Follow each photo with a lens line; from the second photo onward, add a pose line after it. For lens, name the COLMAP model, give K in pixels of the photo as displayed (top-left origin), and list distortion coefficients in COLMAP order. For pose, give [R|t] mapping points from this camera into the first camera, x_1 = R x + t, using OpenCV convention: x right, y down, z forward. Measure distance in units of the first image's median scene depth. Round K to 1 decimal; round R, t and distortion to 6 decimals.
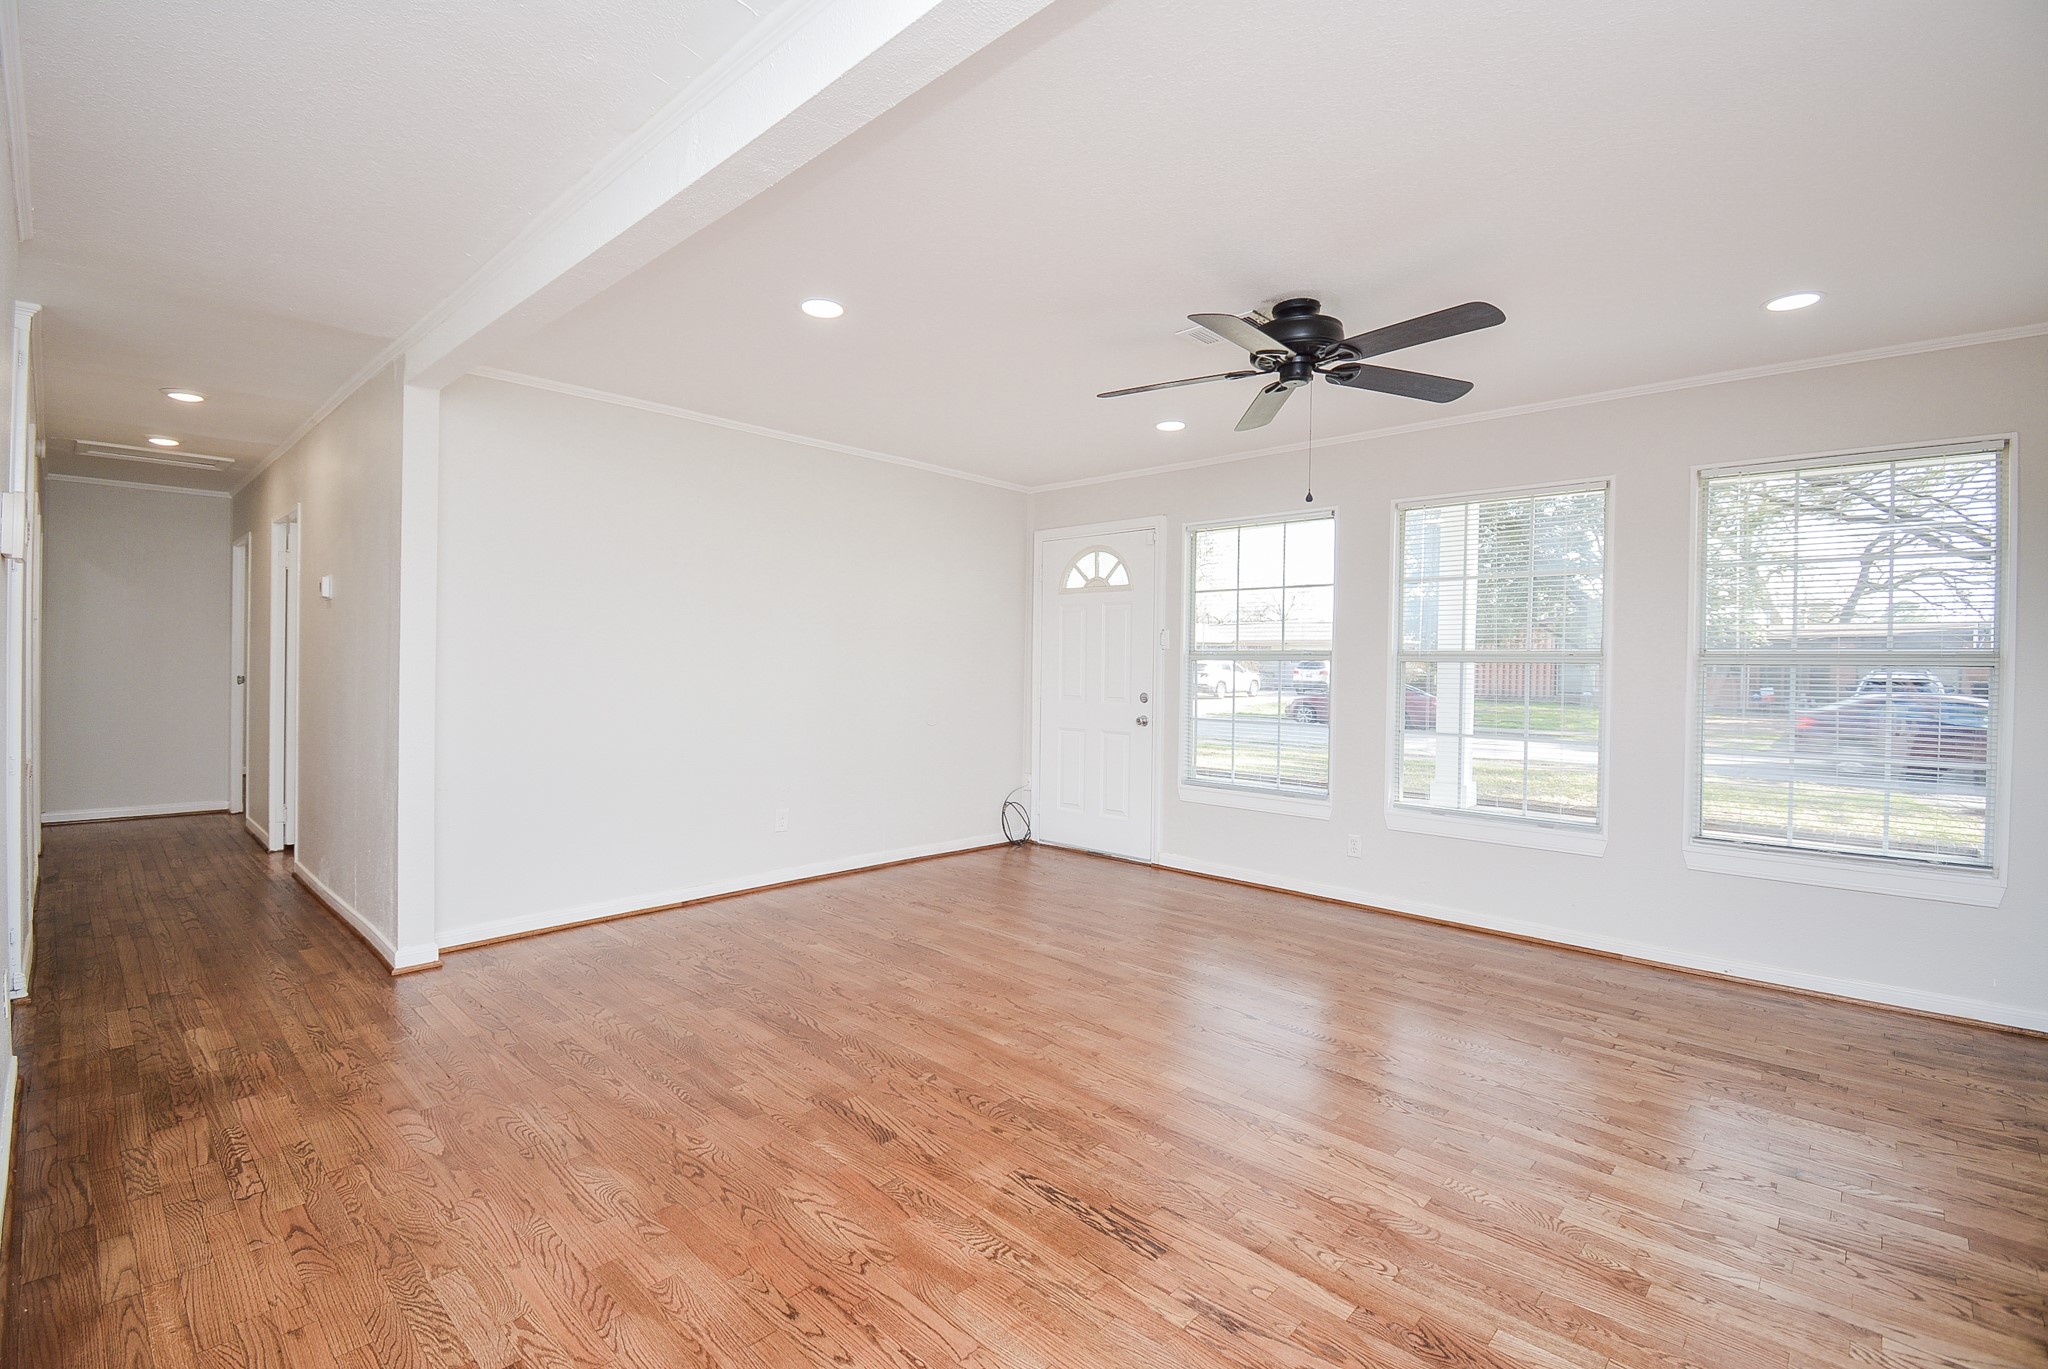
lens RADIAL K [[902.1, 0, 1014.8], [0, 902.1, 669.3], [0, 0, 1]] dist [0.022470, -0.024859]
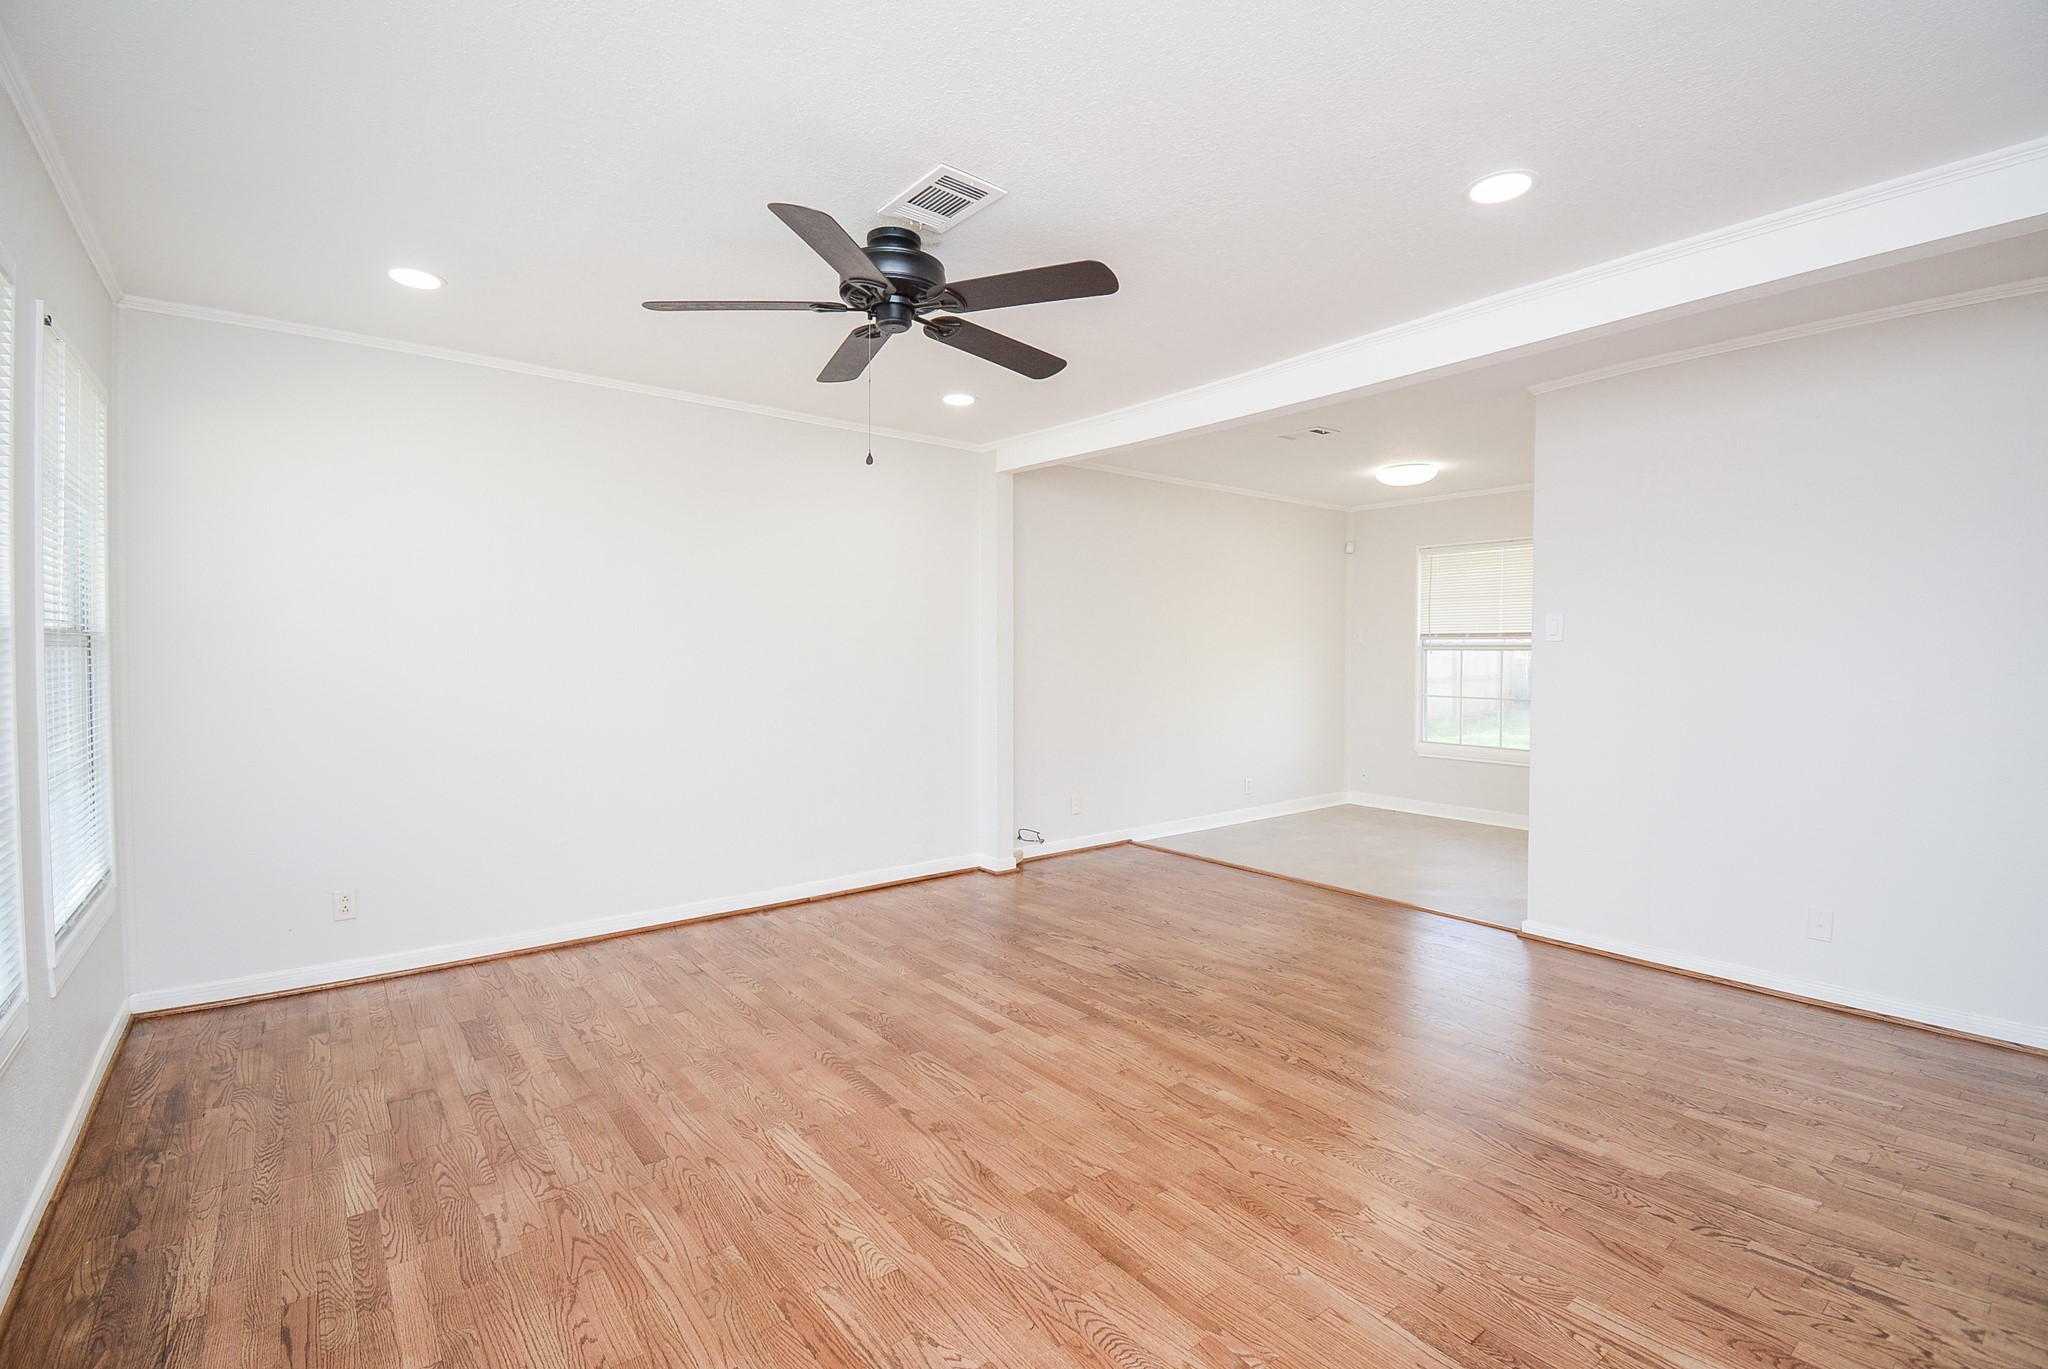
lens RADIAL K [[918.5, 0, 1015.8], [0, 918.5, 669.9], [0, 0, 1]] dist [0.022472, -0.026164]
pose [[-0.989027, -0.019573, 0.146435, 0.052482], [-0.015592, 0.999478, 0.028284, -0.016727], [-0.146912, 0.025691, -0.988816, 1.574972]]
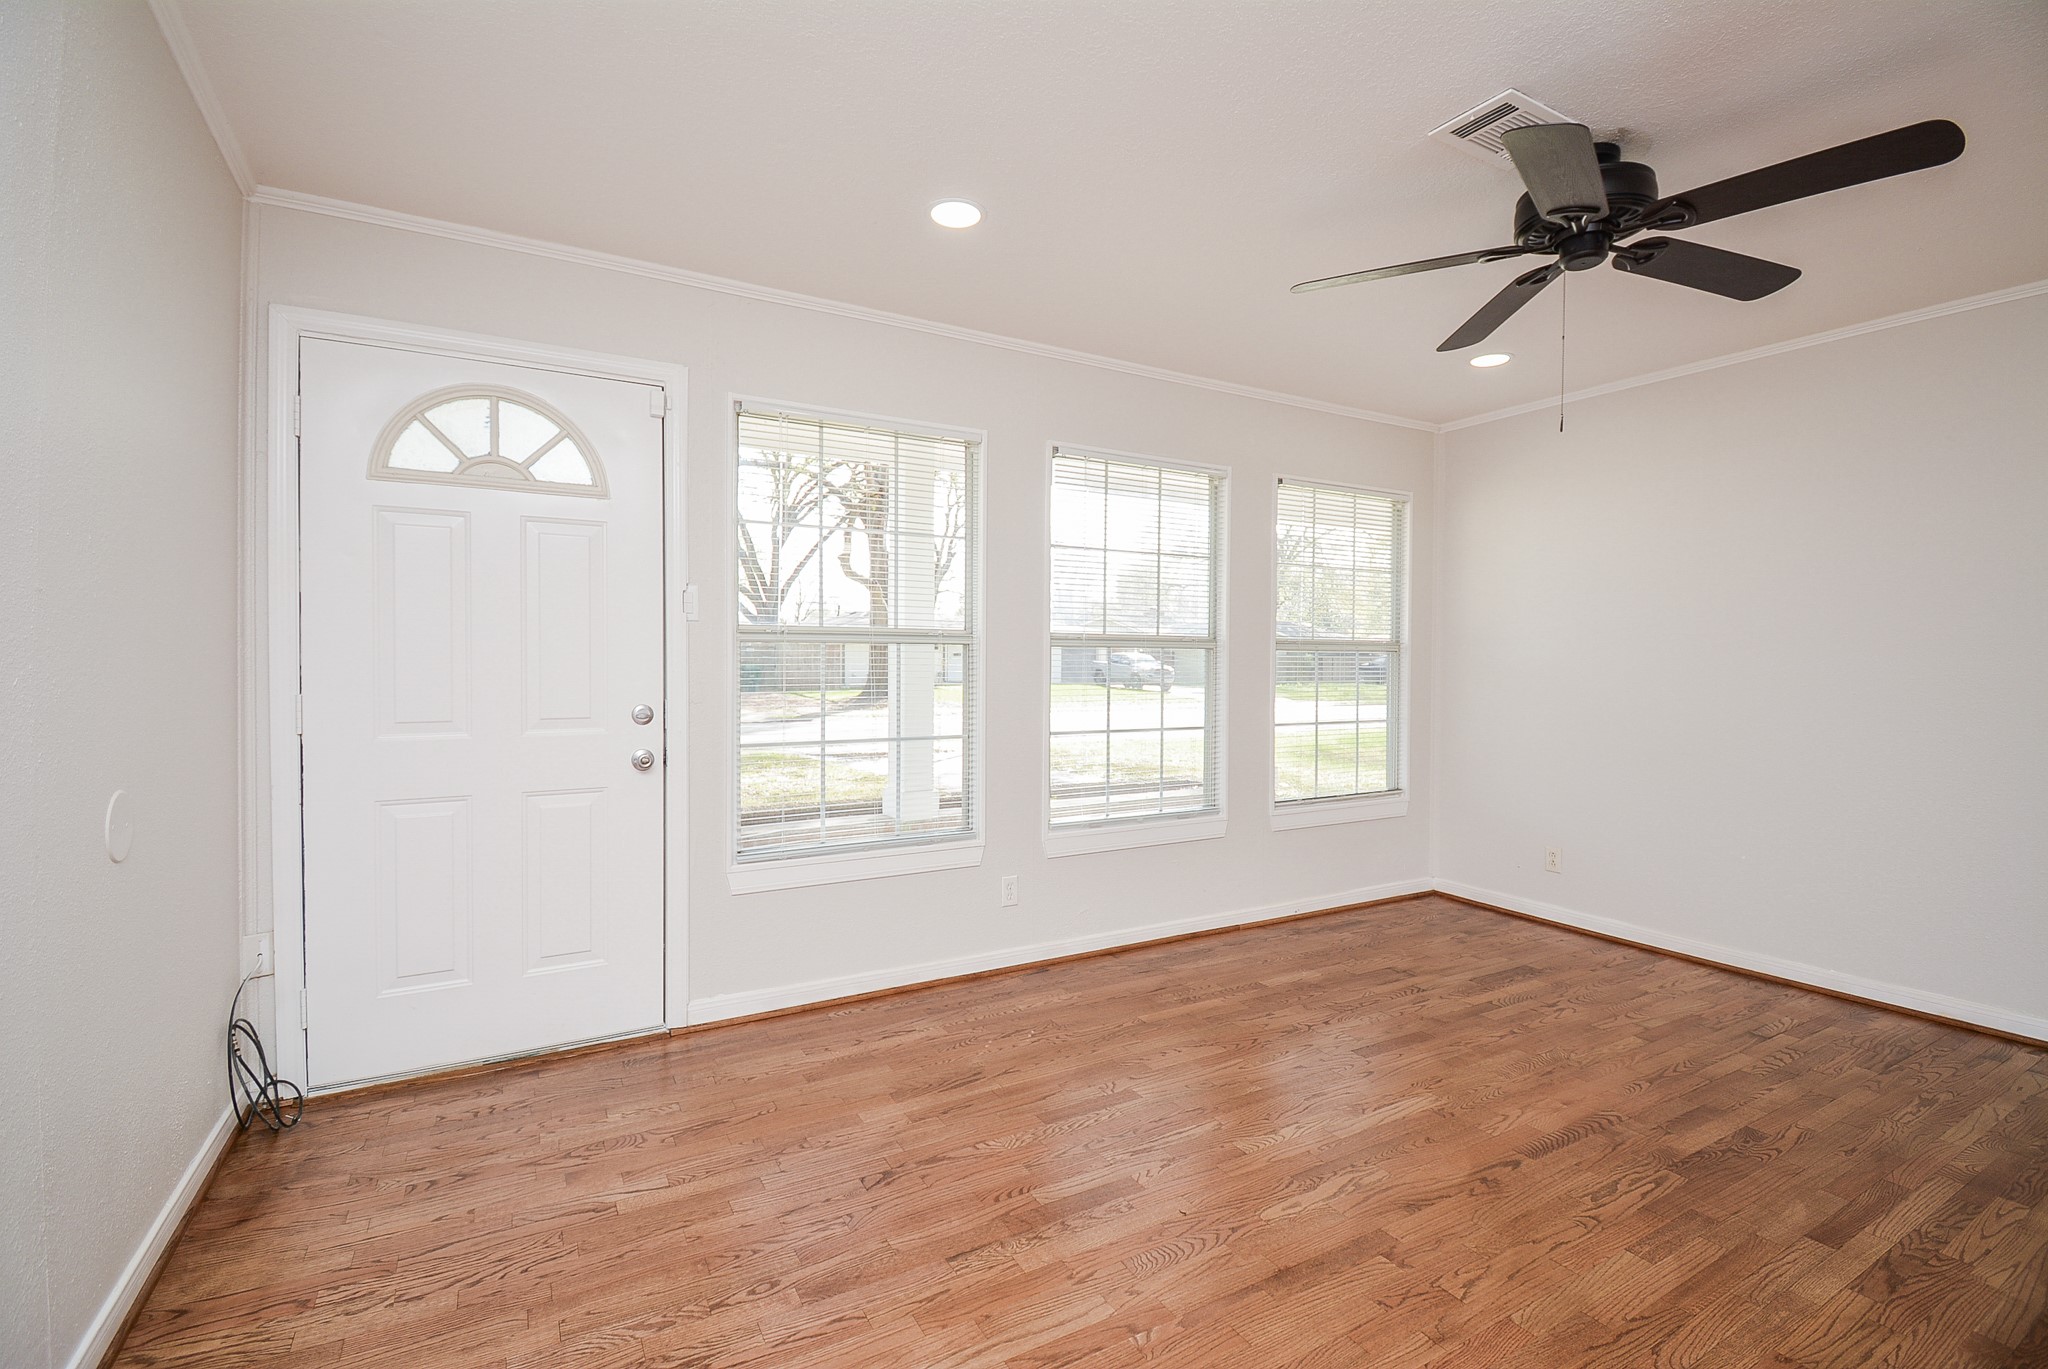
lens RADIAL K [[902.1, 0, 1014.8], [0, 902.1, 669.3], [0, 0, 1]] dist [0.022470, -0.024859]
pose [[0.295420, -0.022510, 0.955102, -0.451201], [0.002523, 0.999737, 0.022782, -0.008188], [-0.955364, -0.004321, 0.295399, 1.039084]]
